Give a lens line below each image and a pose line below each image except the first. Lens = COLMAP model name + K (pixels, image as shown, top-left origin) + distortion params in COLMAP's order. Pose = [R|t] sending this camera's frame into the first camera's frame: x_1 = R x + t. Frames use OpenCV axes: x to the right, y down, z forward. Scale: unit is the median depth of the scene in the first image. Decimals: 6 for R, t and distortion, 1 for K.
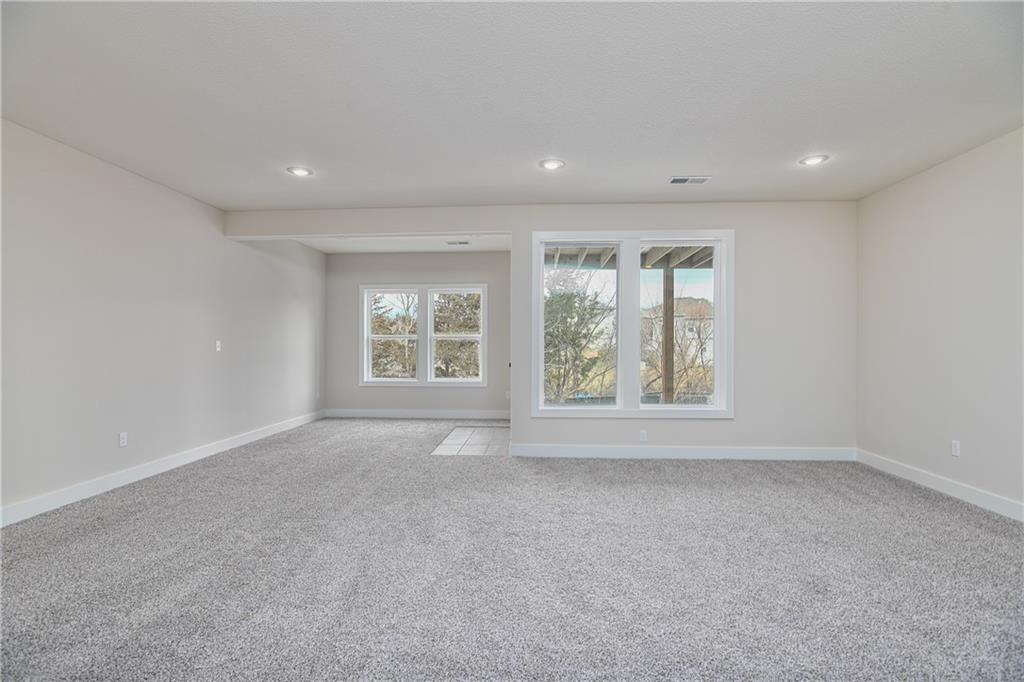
lens RADIAL K [[491.4, 0, 505.3], [0, 491.4, 341.0], [0, 0, 1]] dist [-0.000576, 0.000489]
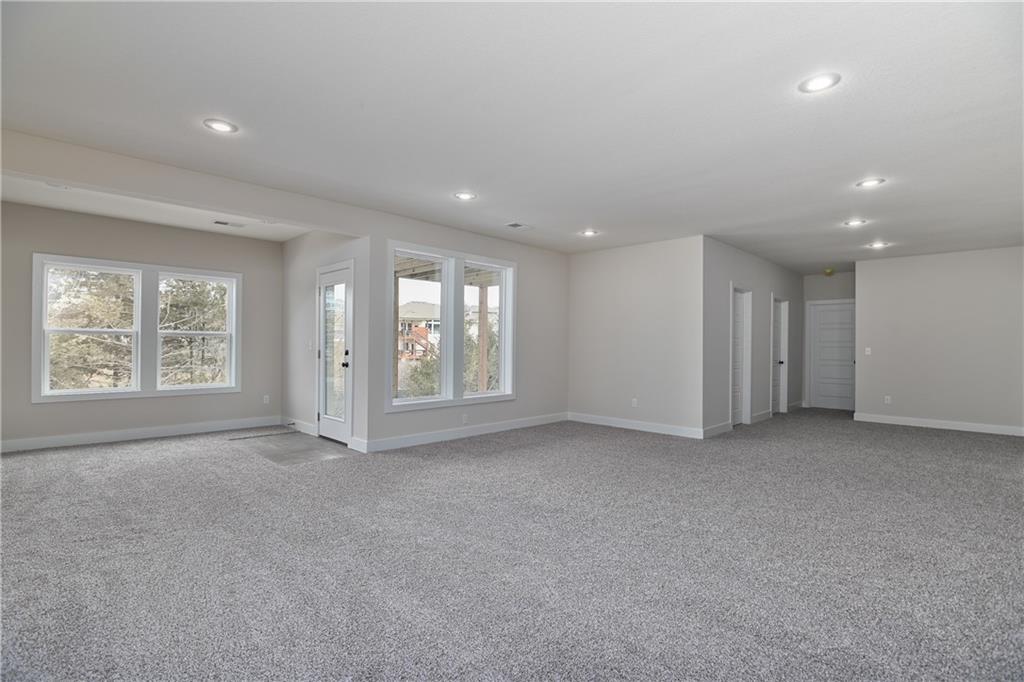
lens RADIAL K [[491.4, 0, 505.1], [0, 491.4, 346.4], [0, 0, 1]] dist [-0.000576, 0.000489]
pose [[0.653126, 0.007078, 0.757216, -0.513827], [-0.014240, 0.999894, 0.002936, 0.003379], [-0.757116, -0.012701, 0.653157, 0.097182]]
